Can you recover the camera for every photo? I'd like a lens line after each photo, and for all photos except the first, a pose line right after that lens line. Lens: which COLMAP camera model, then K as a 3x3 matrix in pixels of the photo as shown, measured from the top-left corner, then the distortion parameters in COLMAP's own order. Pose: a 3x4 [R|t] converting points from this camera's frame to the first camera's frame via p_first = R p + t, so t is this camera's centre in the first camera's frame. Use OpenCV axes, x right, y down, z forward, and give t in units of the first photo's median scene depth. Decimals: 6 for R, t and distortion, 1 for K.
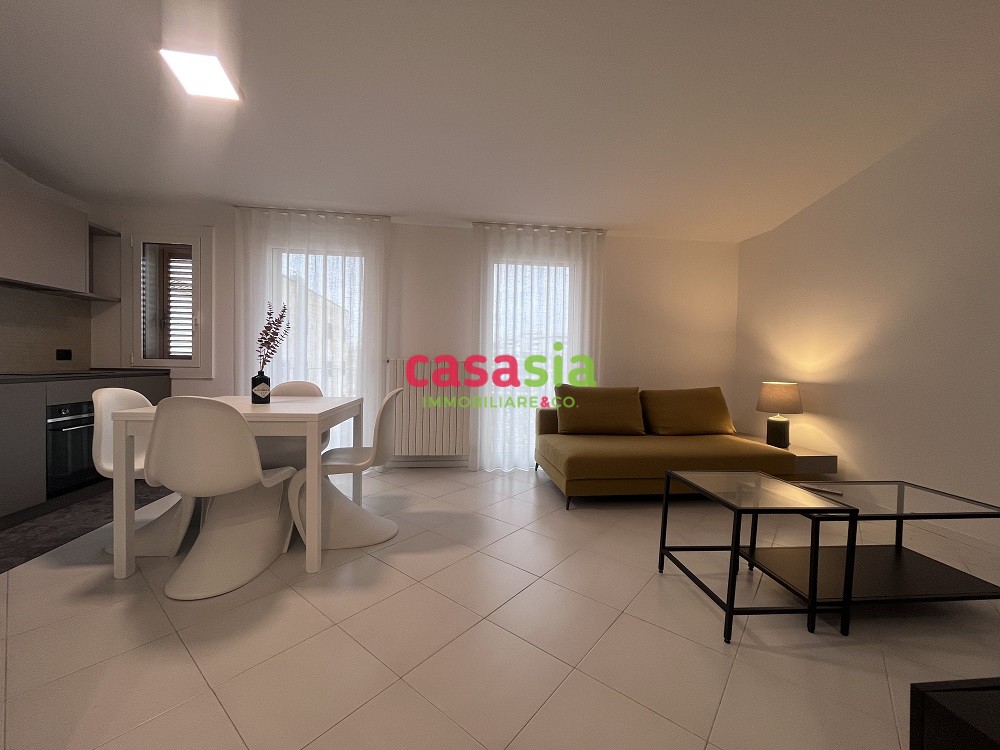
lens RADIAL K [[404.1, 0, 497.8], [0, 404.1, 373.5], [0, 0, 1]] dist [-0.003485, 0.000640]
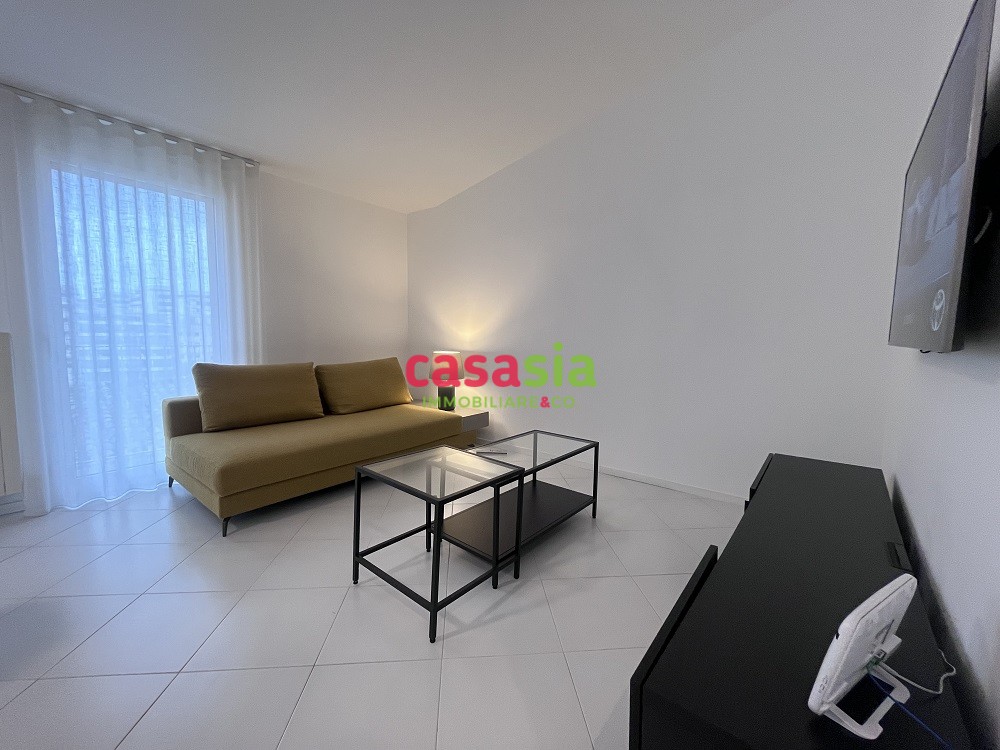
lens RADIAL K [[404.1, 0, 497.4], [0, 404.1, 373.2], [0, 0, 1]] dist [-0.003485, 0.000640]
pose [[0.716471, -0.073652, 0.693718, 0.032719], [0.016766, 0.995942, 0.088424, -0.013133], [-0.697415, -0.051722, 0.714799, 0.114148]]
